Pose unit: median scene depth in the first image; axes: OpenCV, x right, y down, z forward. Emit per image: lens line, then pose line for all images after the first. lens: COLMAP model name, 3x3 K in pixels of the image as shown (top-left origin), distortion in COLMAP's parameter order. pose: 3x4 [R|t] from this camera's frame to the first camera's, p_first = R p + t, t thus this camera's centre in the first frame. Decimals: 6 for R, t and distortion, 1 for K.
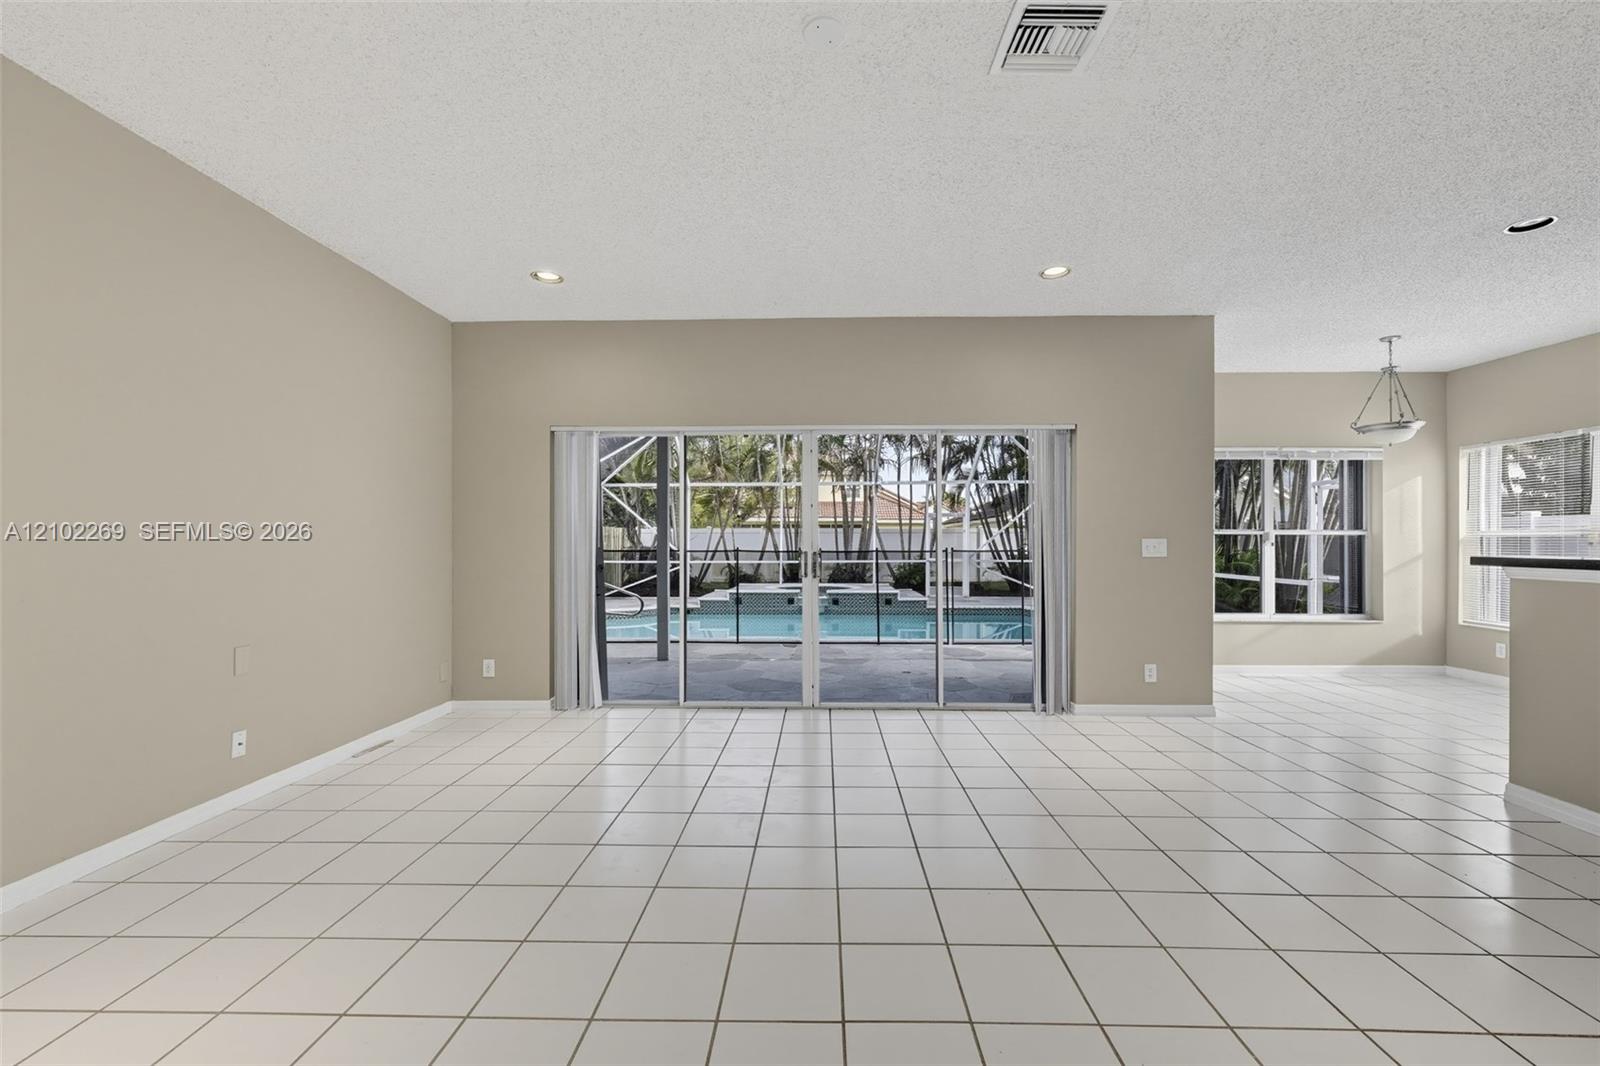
lens RADIAL K [[662.1, 0, 803.7], [0, 662.1, 539.7], [0, 0, 1]] dist [-0.000524, 0.000160]
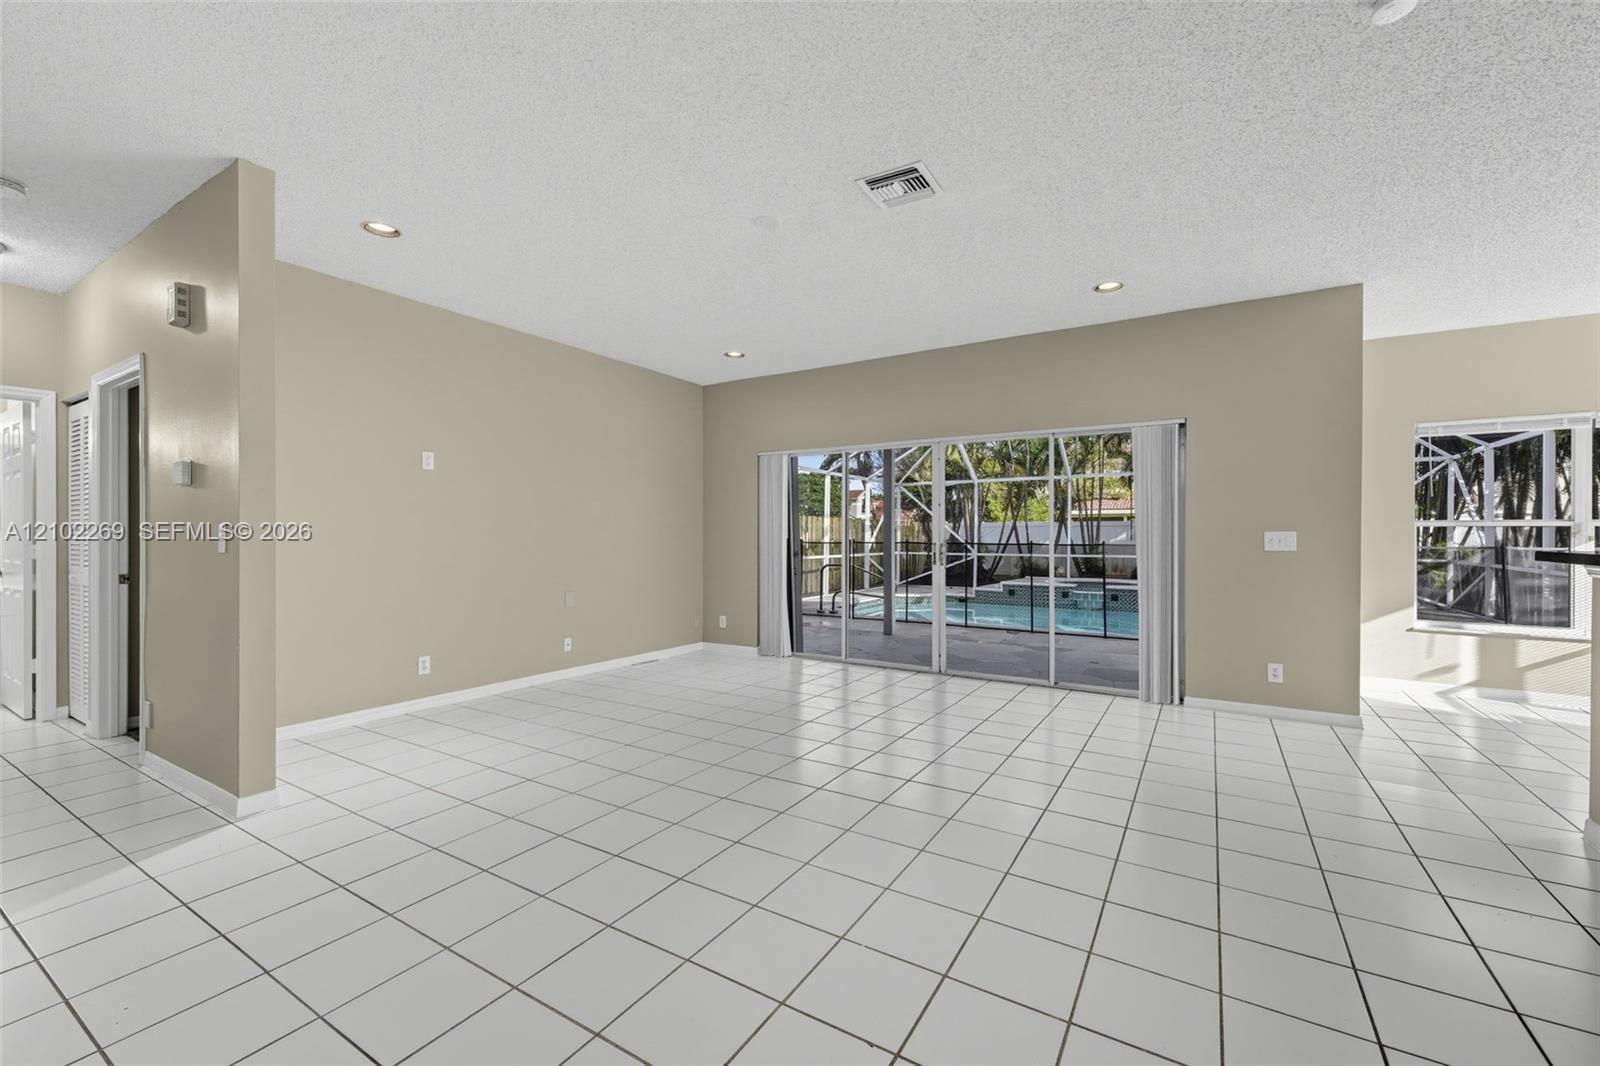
lens RADIAL K [[662.1, 0, 803.7], [0, 662.1, 539.7], [0, 0, 1]] dist [-0.000524, 0.000160]
pose [[0.861451, 0.004053, -0.507824, 0.405421], [0.000836, 0.999955, 0.009399, 0.000325], [0.507839, -0.008521, 0.861410, -0.156749]]
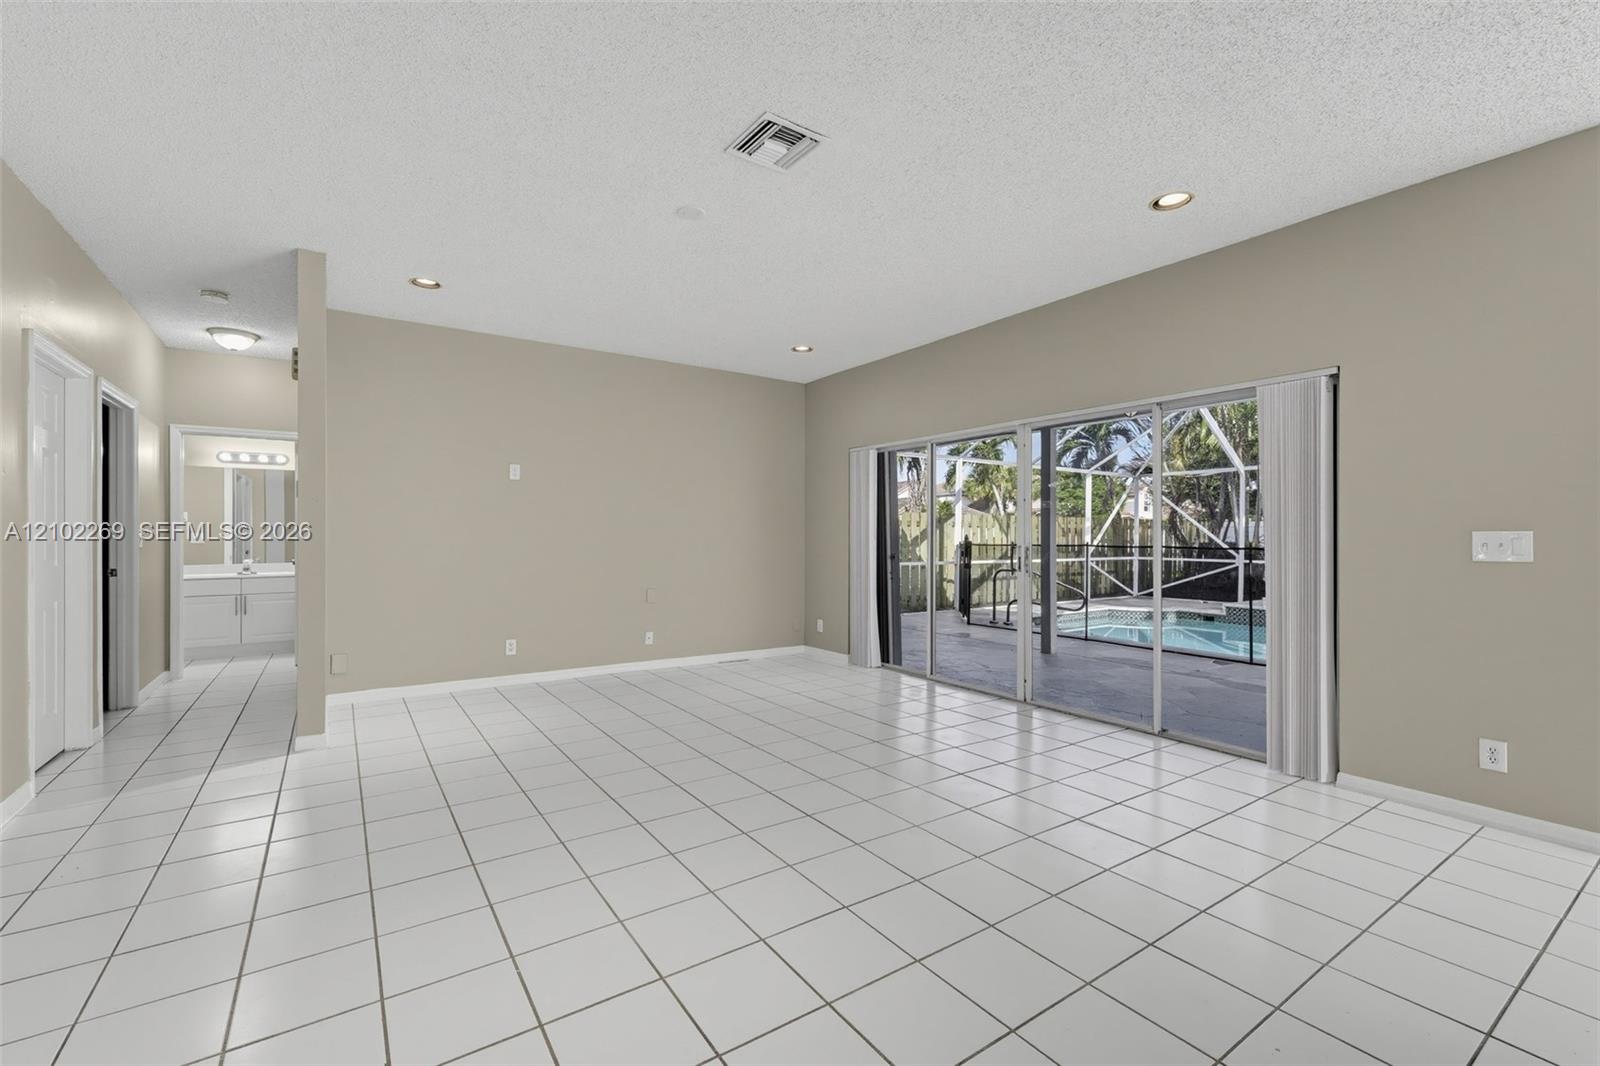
lens RADIAL K [[673.3, 0, 771.8], [0, 673.3, 534.8], [0, 0, 1]] dist [-0.002085, -0.000328]
pose [[0.561974, -0.000908, -0.827155, 0.632553], [0.000445, 1.000000, -0.000795, 0.001770], [0.827155, 0.000079, 0.561974, 0.111161]]
